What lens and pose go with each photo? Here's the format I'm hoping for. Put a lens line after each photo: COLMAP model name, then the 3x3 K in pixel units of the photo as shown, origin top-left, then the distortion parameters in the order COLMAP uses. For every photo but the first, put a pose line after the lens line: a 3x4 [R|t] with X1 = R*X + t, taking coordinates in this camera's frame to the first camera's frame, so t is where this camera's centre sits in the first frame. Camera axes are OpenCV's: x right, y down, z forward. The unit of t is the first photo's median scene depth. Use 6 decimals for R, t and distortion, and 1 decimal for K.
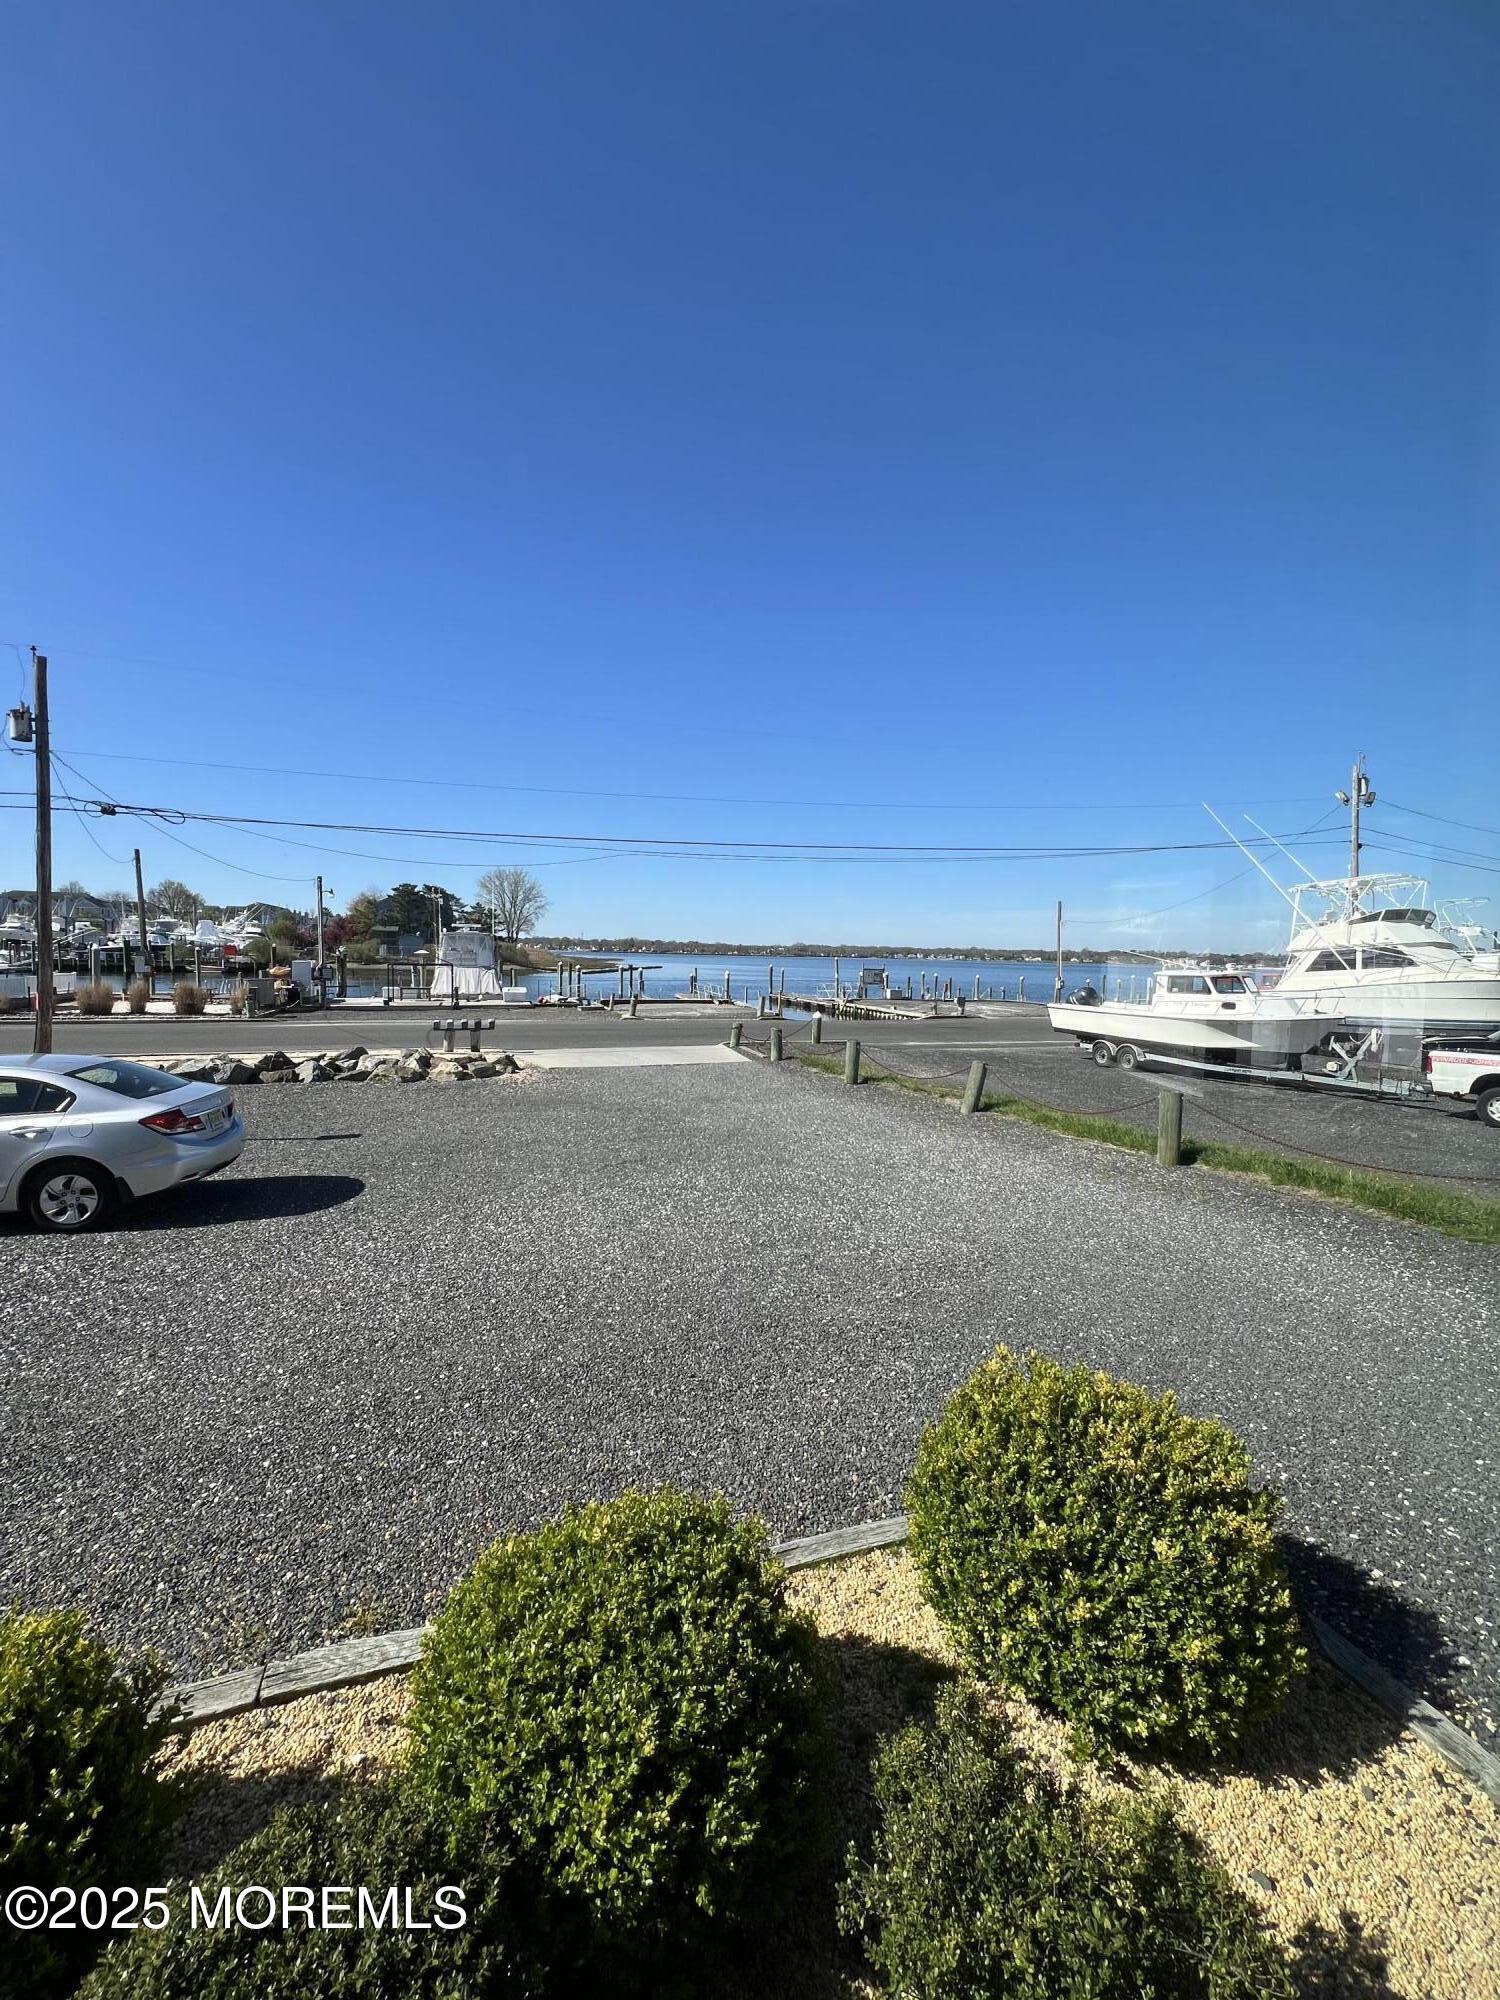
lens RADIAL K [[796.0, 0, 746.1], [0, 796.0, 995.9], [0, 0, 1]] dist [-0.006619, -0.000155]
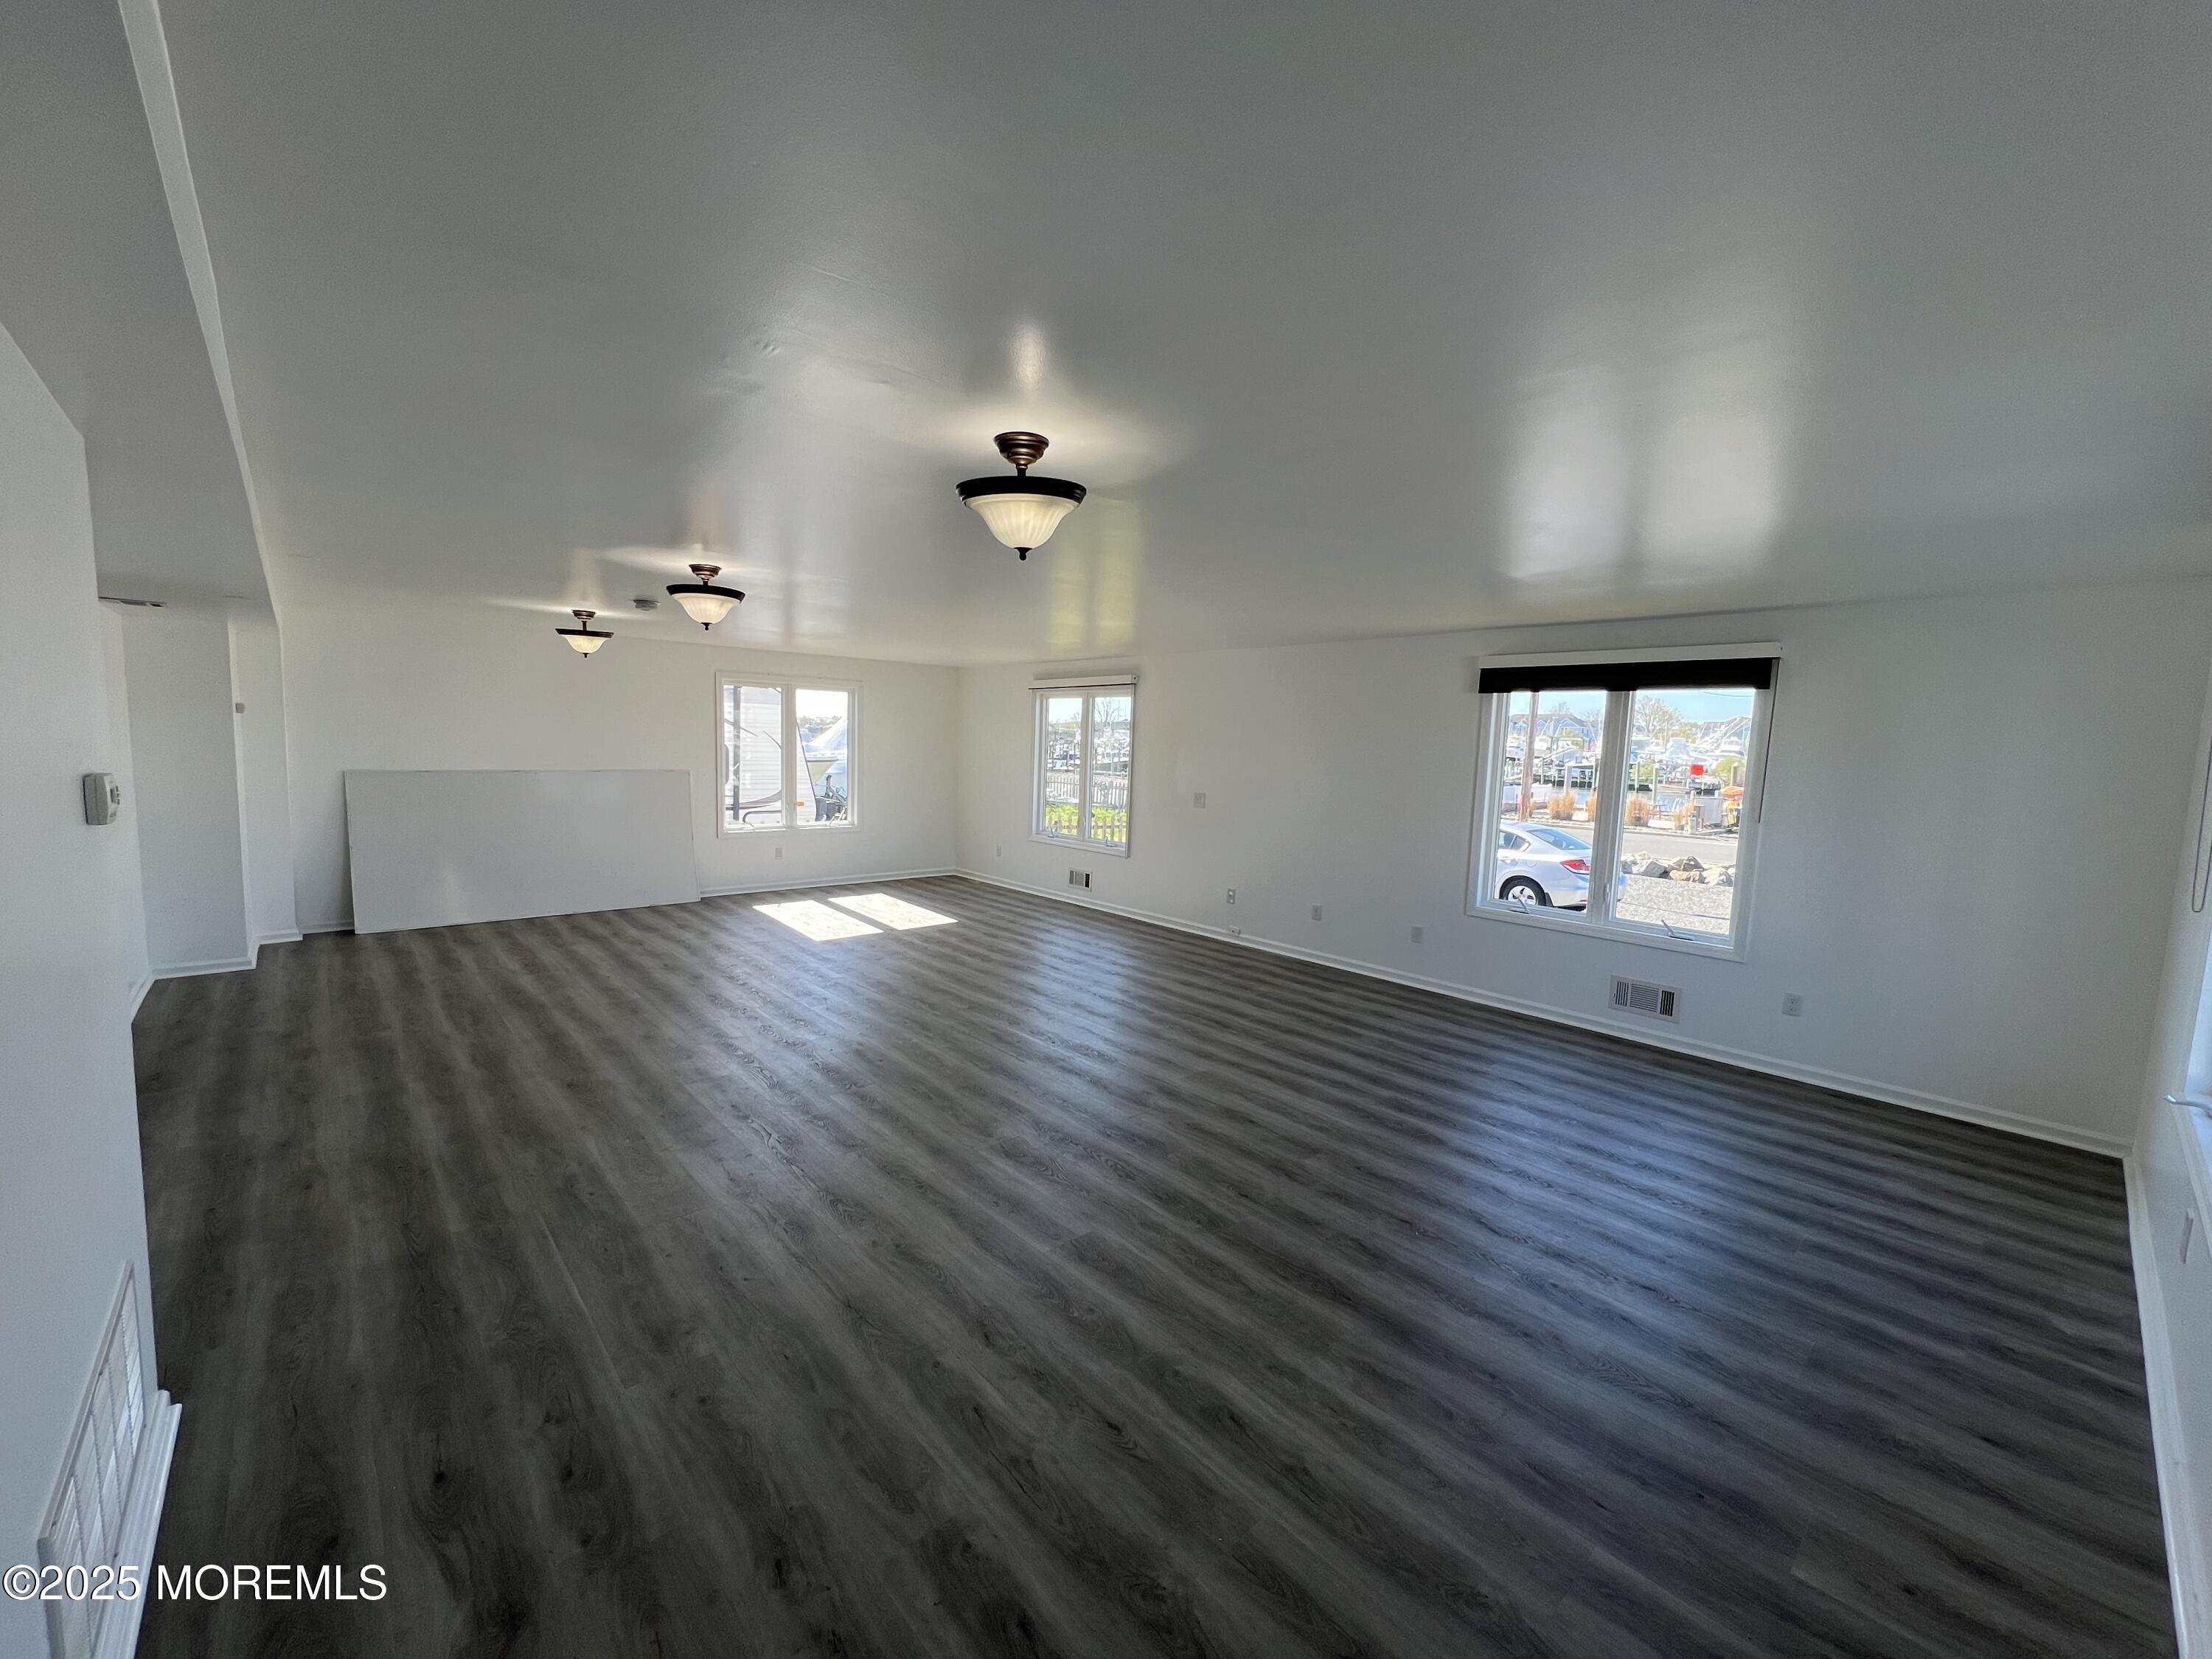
lens RADIAL K [[880.4, 0, 1096.5], [0, 880.4, 830.9], [0, 0, 1]] dist [-0.006619, -0.000155]
pose [[0.377748, 0.082983, -0.922182, 0.116052], [-0.072396, 0.995574, 0.059932, 0.009872], [0.923074, 0.044123, 0.382084, -0.126166]]
